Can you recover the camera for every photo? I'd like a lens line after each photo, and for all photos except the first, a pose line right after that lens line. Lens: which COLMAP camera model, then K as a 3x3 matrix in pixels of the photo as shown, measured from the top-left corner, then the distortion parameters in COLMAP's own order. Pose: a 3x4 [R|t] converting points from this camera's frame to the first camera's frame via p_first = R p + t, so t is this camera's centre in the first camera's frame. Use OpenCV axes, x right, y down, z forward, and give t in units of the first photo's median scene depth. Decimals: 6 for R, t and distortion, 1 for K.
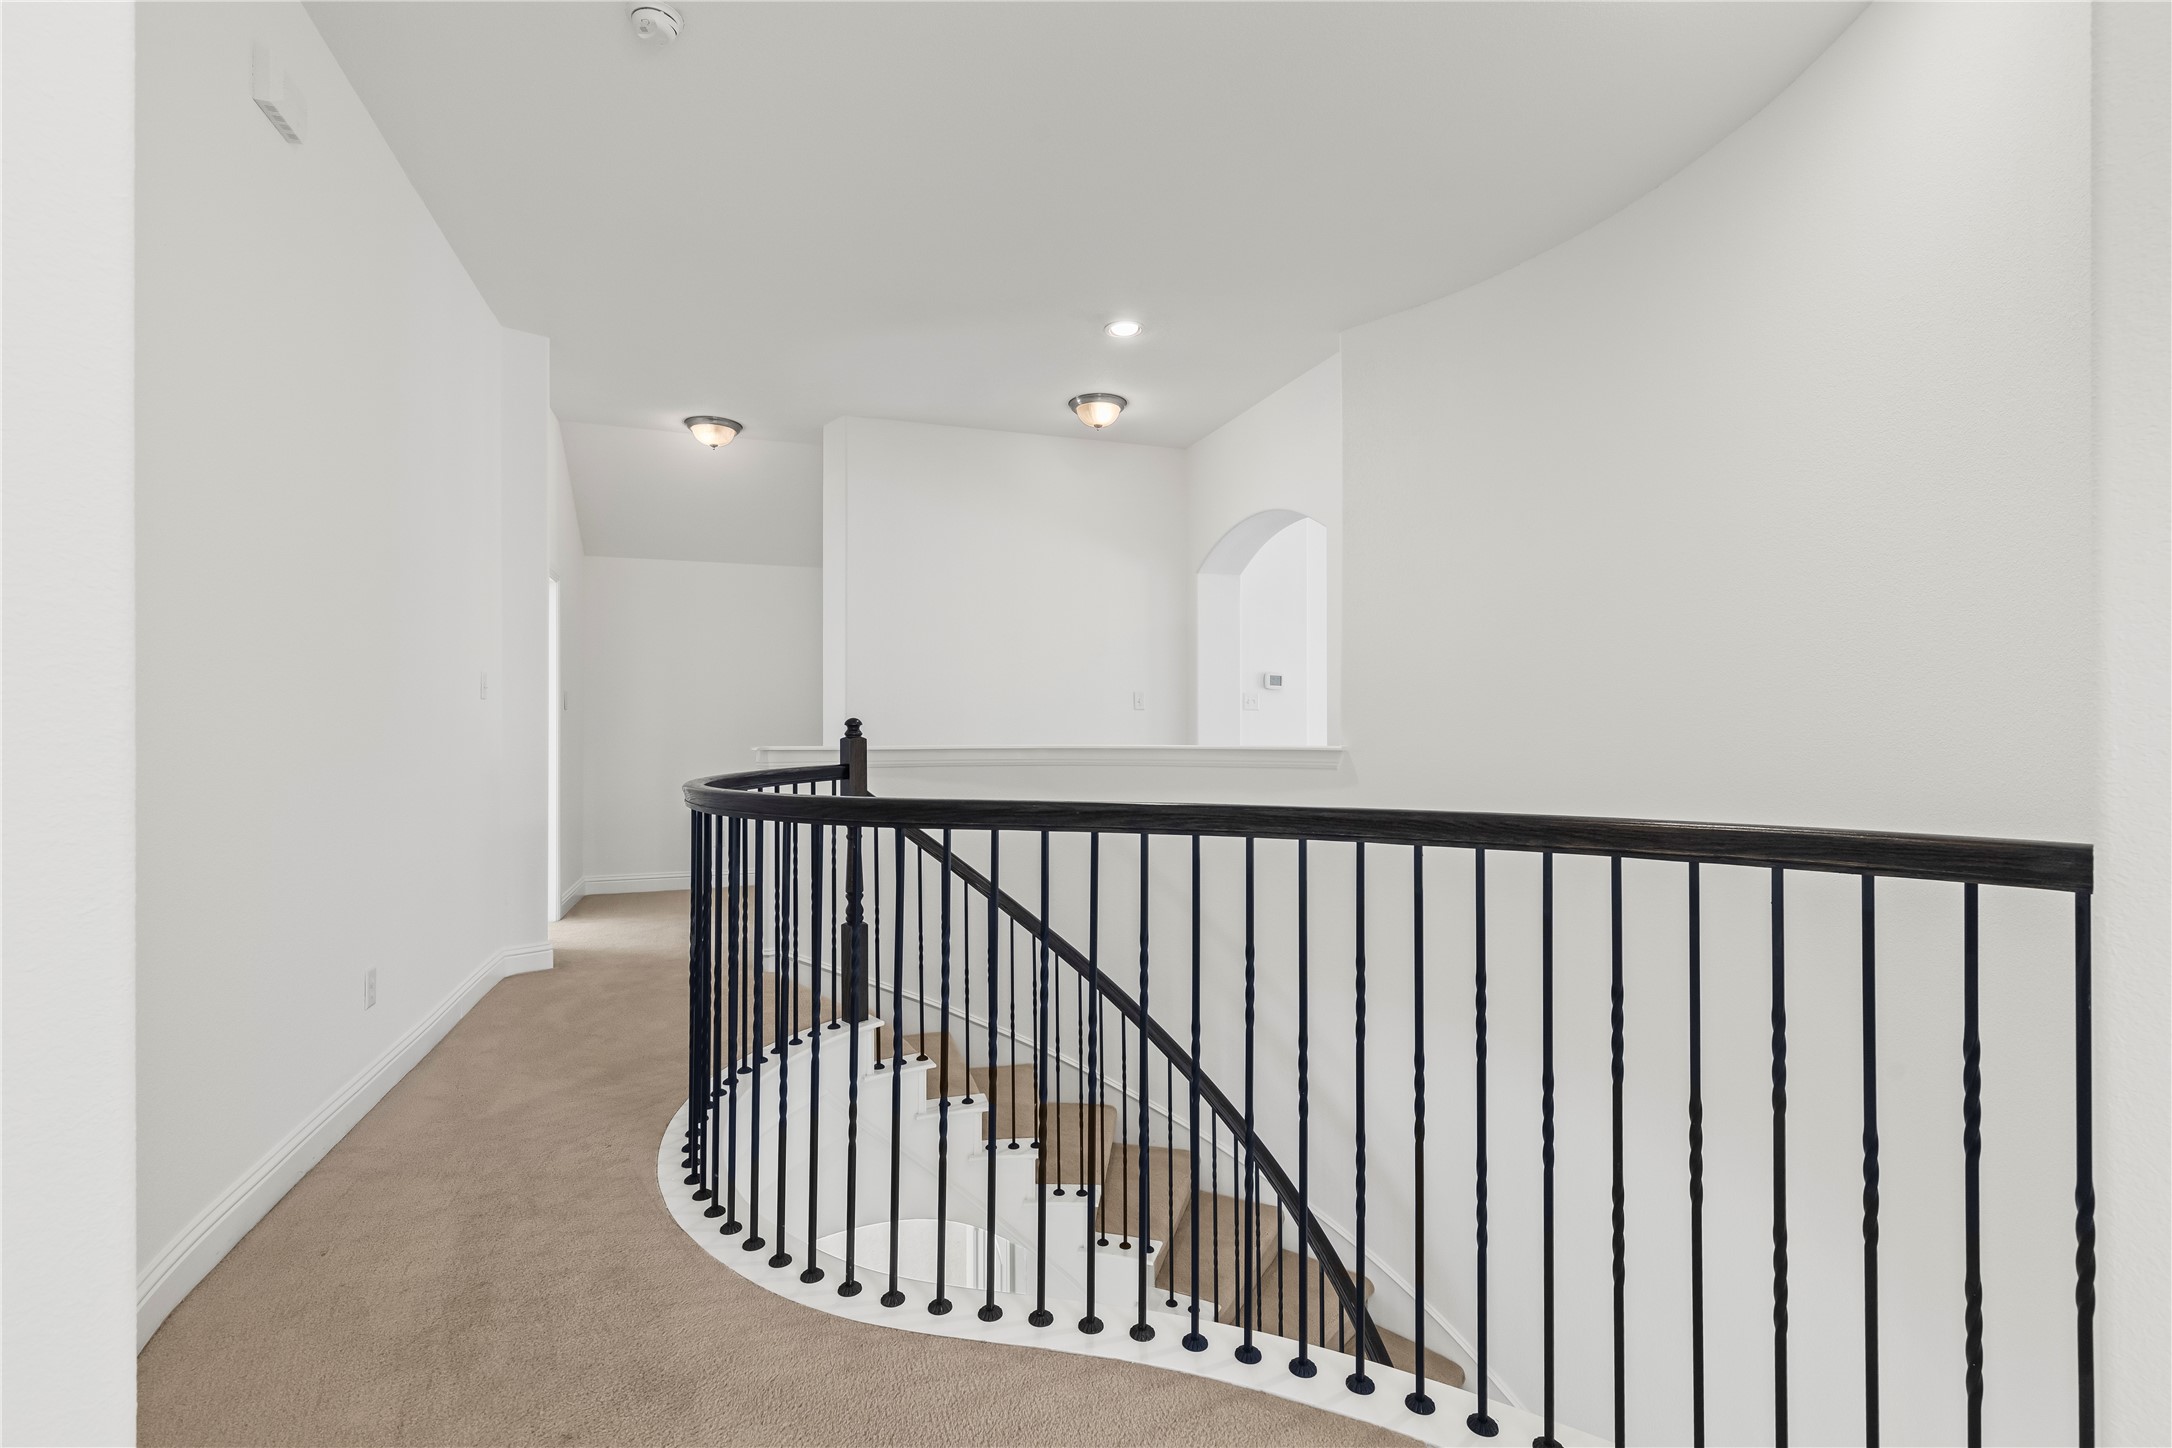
lens RADIAL K [[982.3, 0, 1079.0], [0, 982.3, 728.8], [0, 0, 1]] dist [0.009687, -0.000489]
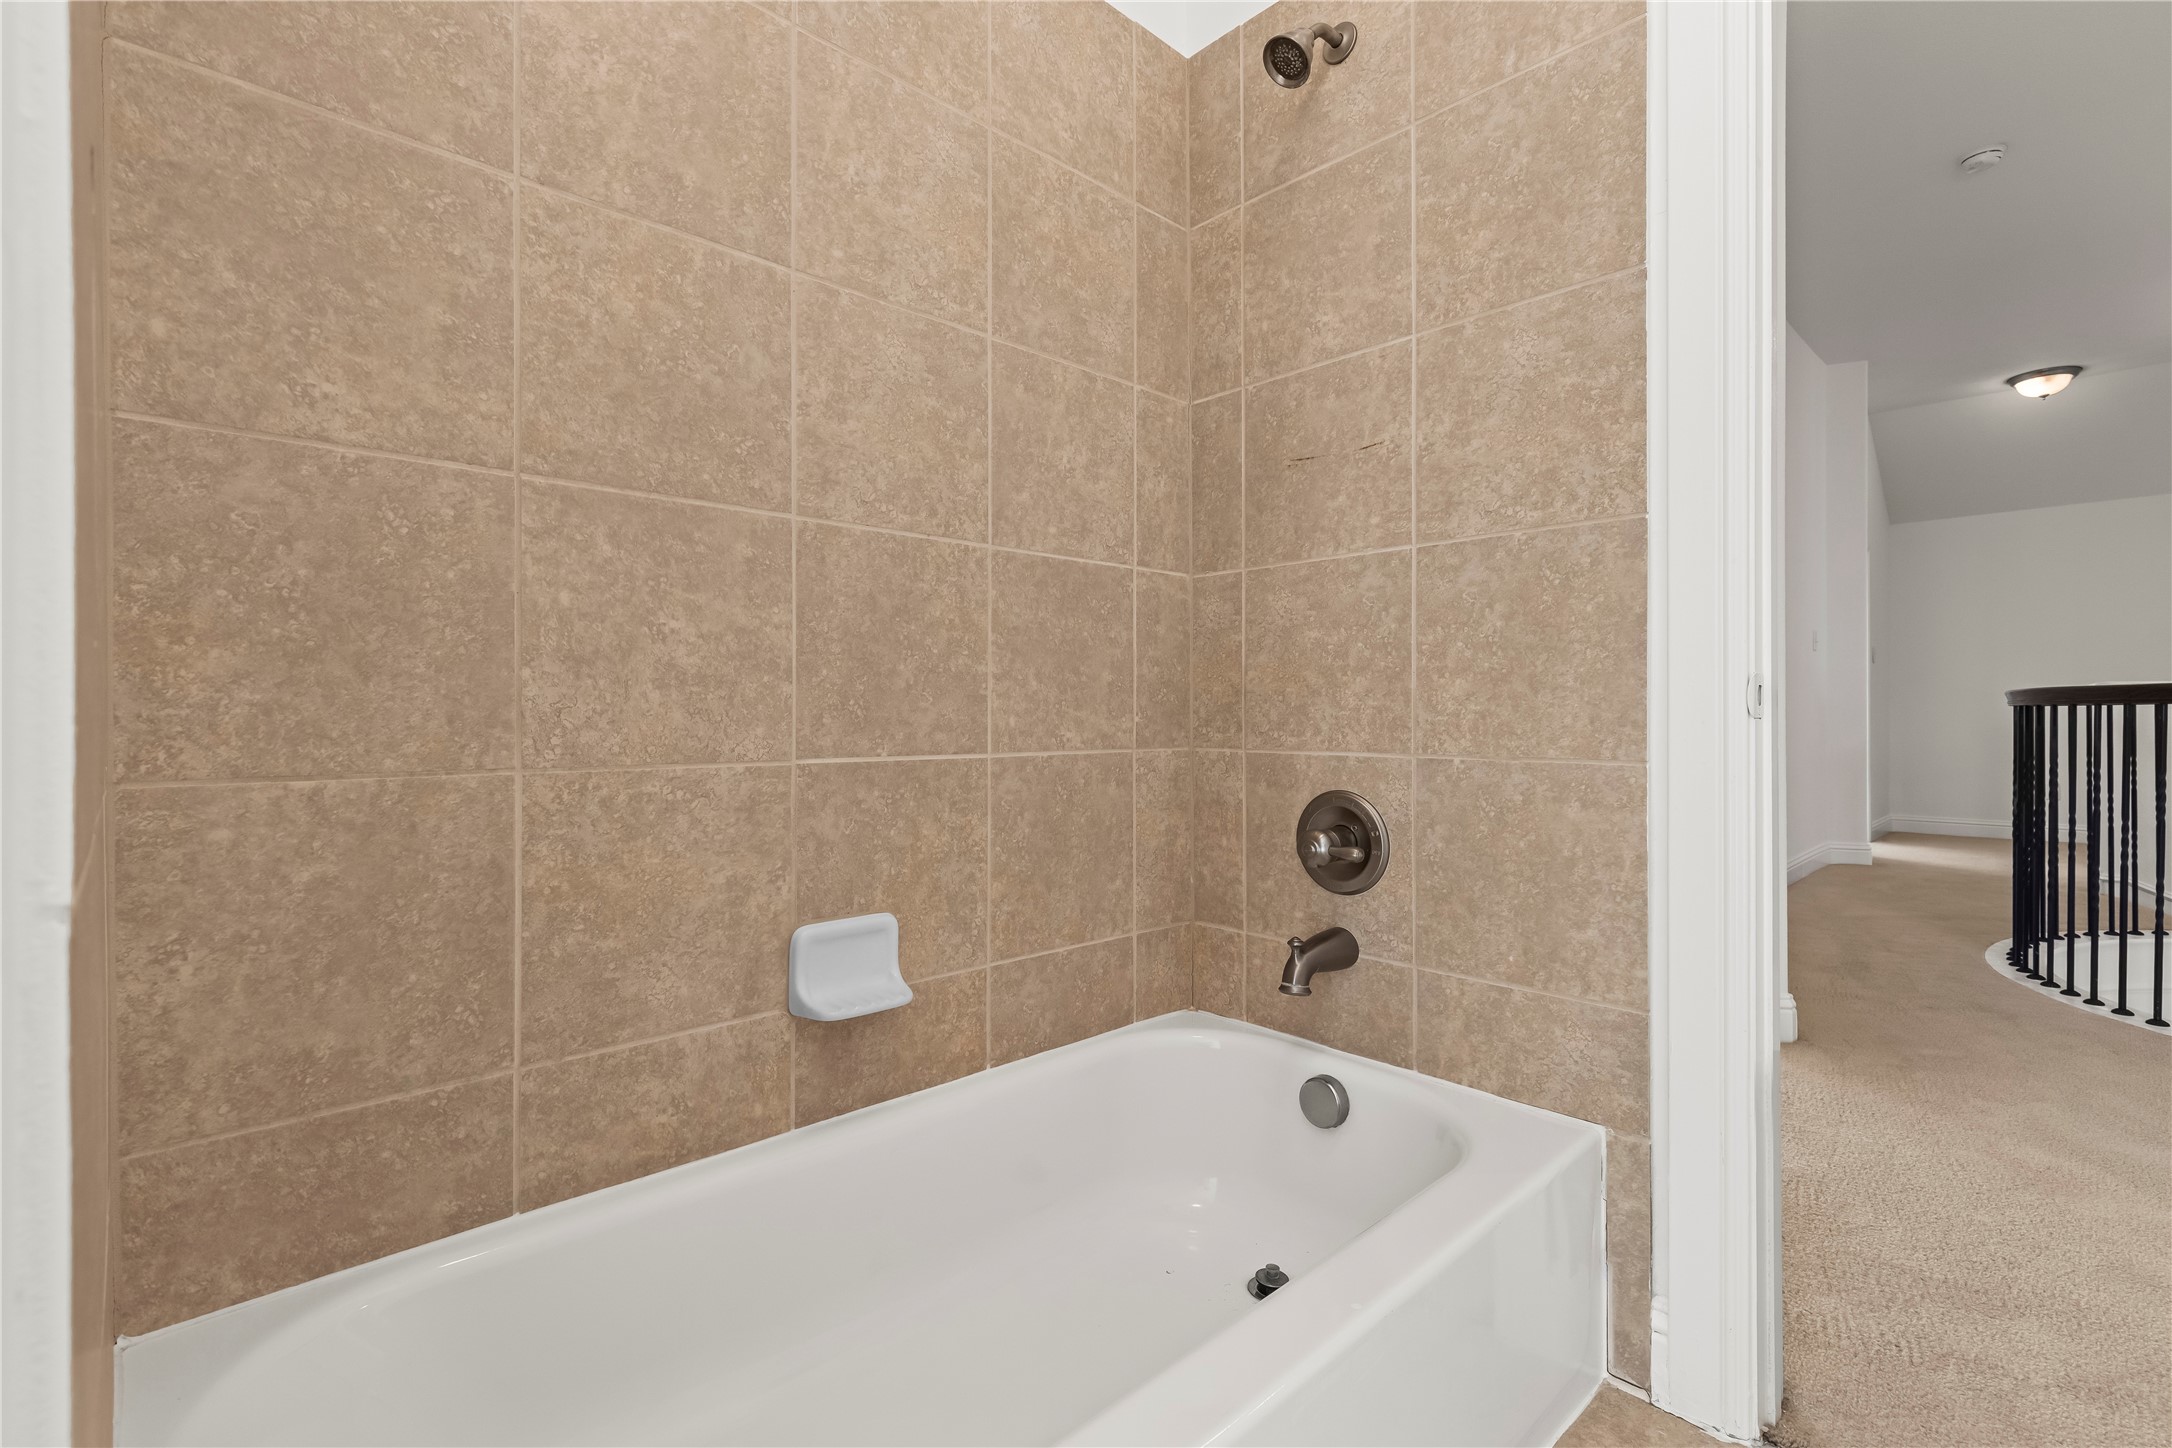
lens RADIAL K [[982.3, 0, 1077.2], [0, 982.3, 722.8], [0, 0, 1]] dist [0.009687, -0.000489]
pose [[0.422678, 0.001778, -0.906278, 0.144851], [0.008700, 0.999944, 0.006019, 0.036084], [0.906238, -0.010429, 0.422639, -0.363329]]
